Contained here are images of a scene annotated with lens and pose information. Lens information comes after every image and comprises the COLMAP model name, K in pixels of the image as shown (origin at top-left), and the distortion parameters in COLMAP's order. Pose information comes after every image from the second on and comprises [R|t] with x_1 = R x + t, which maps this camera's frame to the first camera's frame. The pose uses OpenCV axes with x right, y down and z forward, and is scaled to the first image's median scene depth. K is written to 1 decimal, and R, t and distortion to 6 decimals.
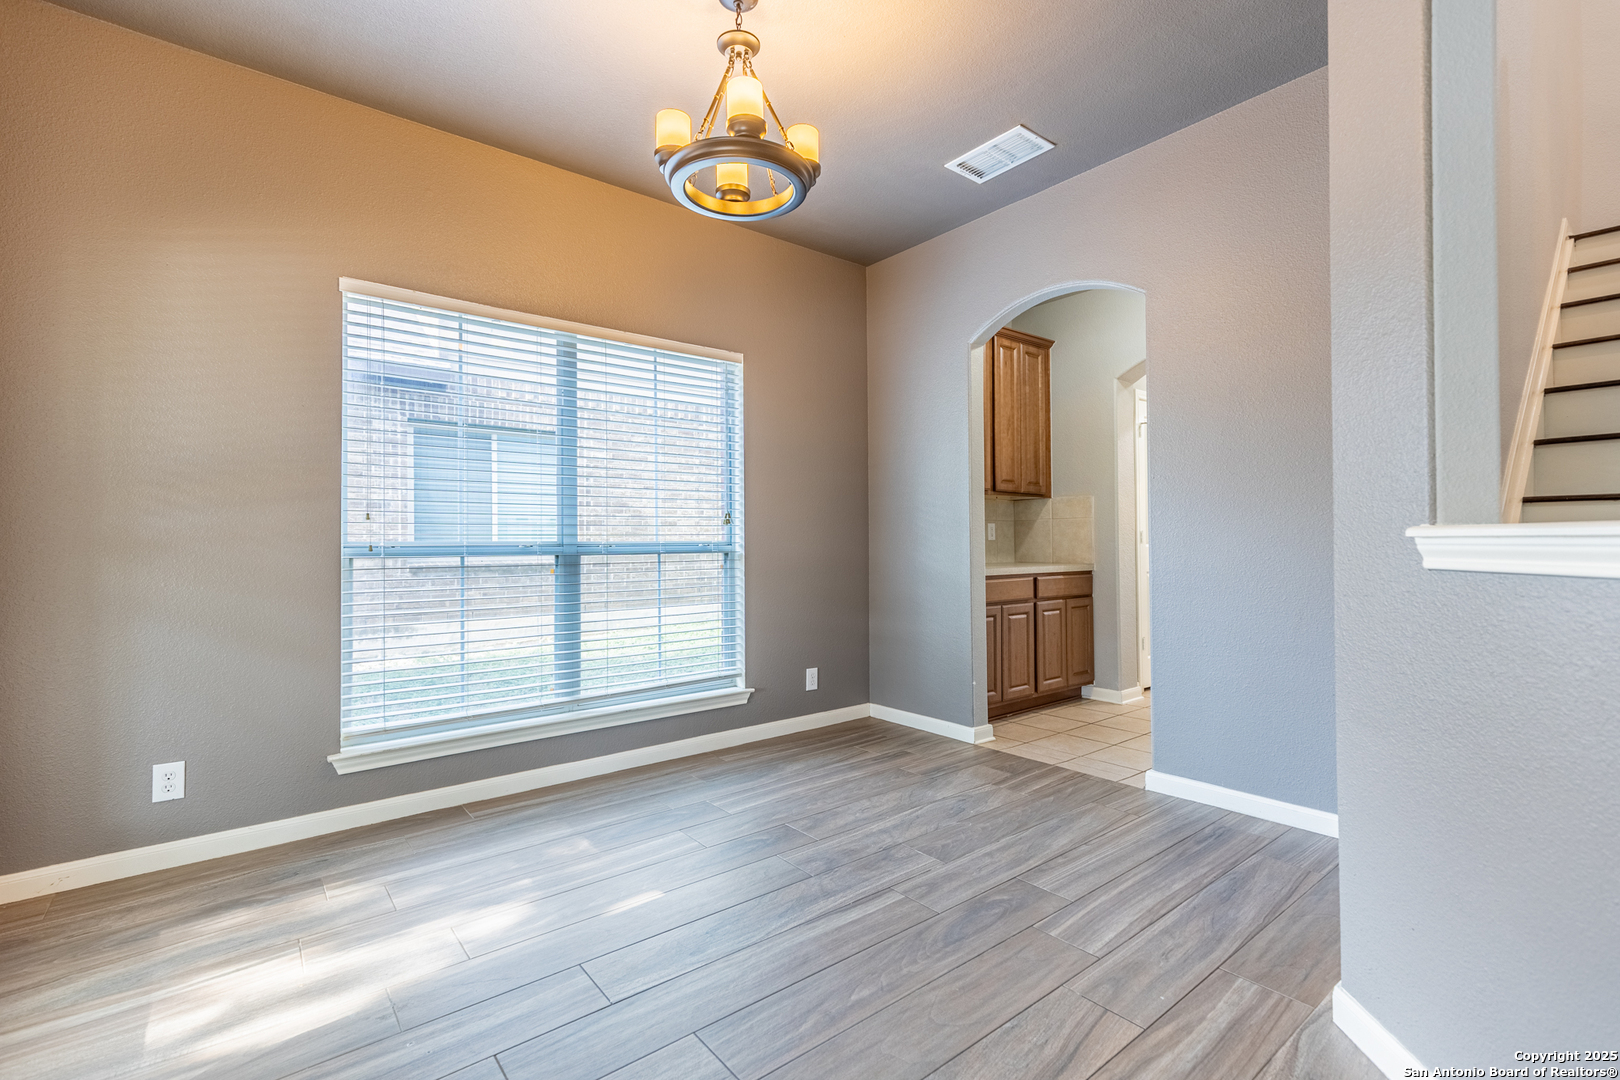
lens RADIAL K [[728.1, 0, 804.3], [0, 728.1, 547.4], [0, 0, 1]] dist [0.004022, -0.000970]
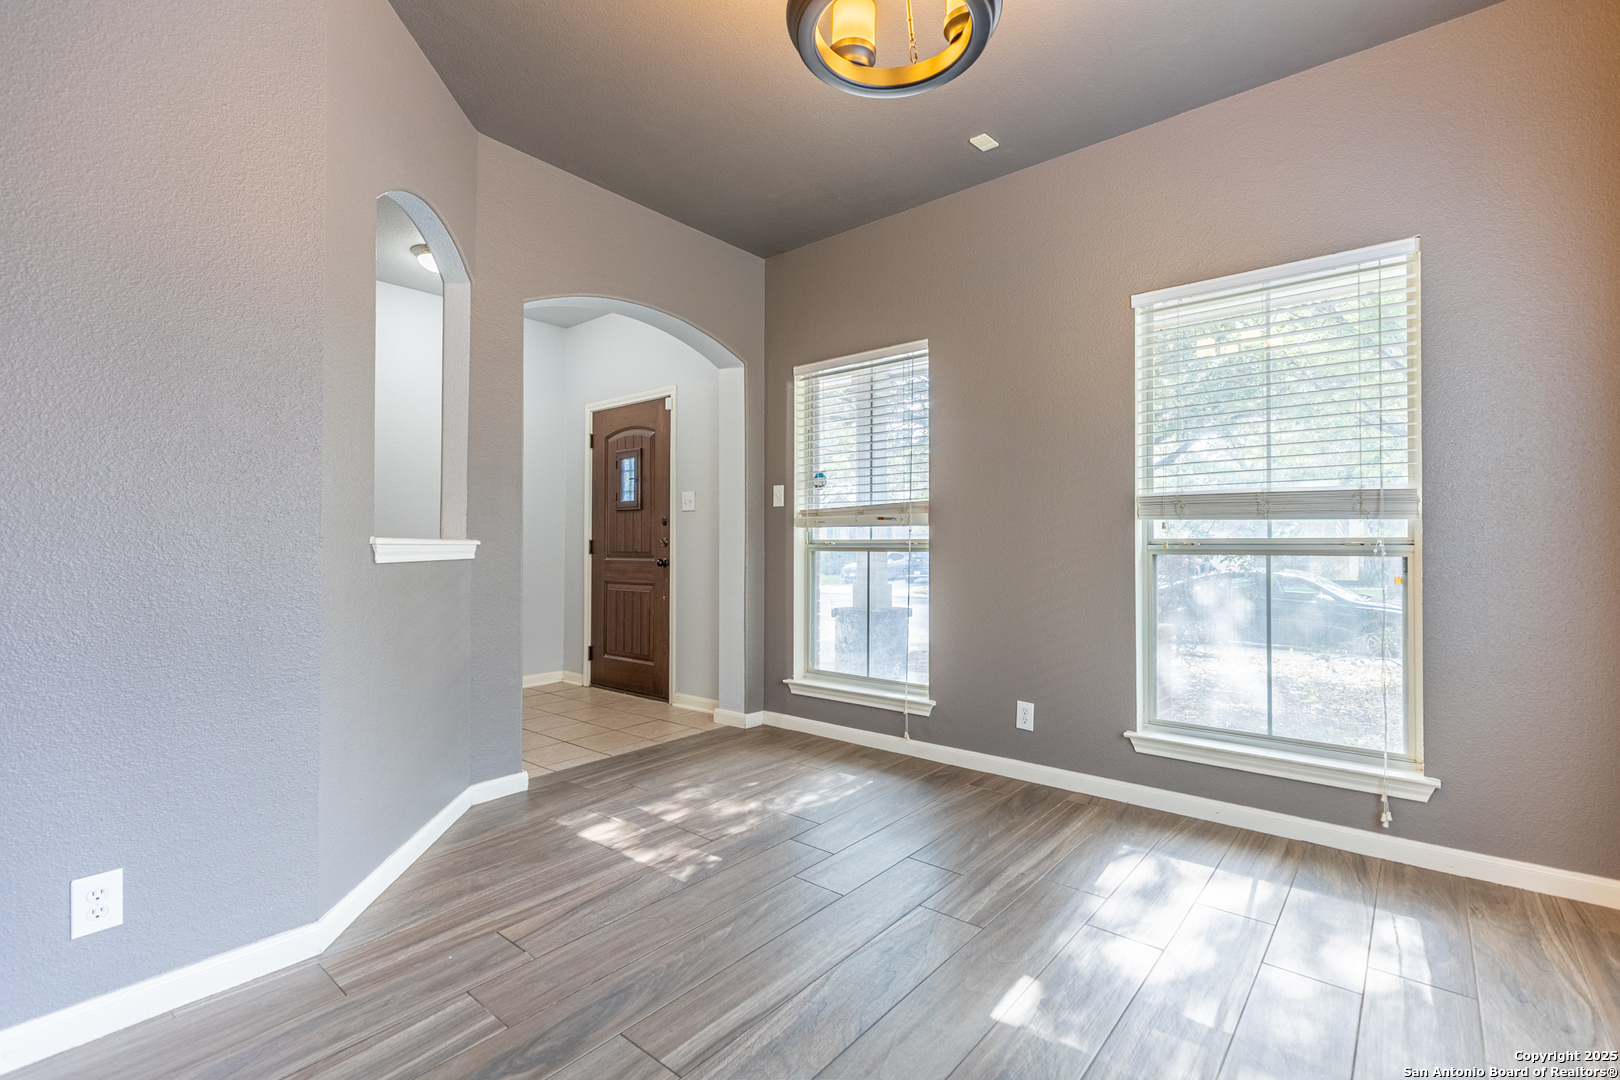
lens RADIAL K [[728.1, 0, 803.5], [0, 728.1, 532.2], [0, 0, 1]] dist [0.004022, -0.000970]
pose [[-0.980984, 0.008383, -0.193905, 0.154372], [0.010440, 0.999900, -0.009585, -0.010545], [0.193806, -0.011427, -0.980973, 1.947636]]
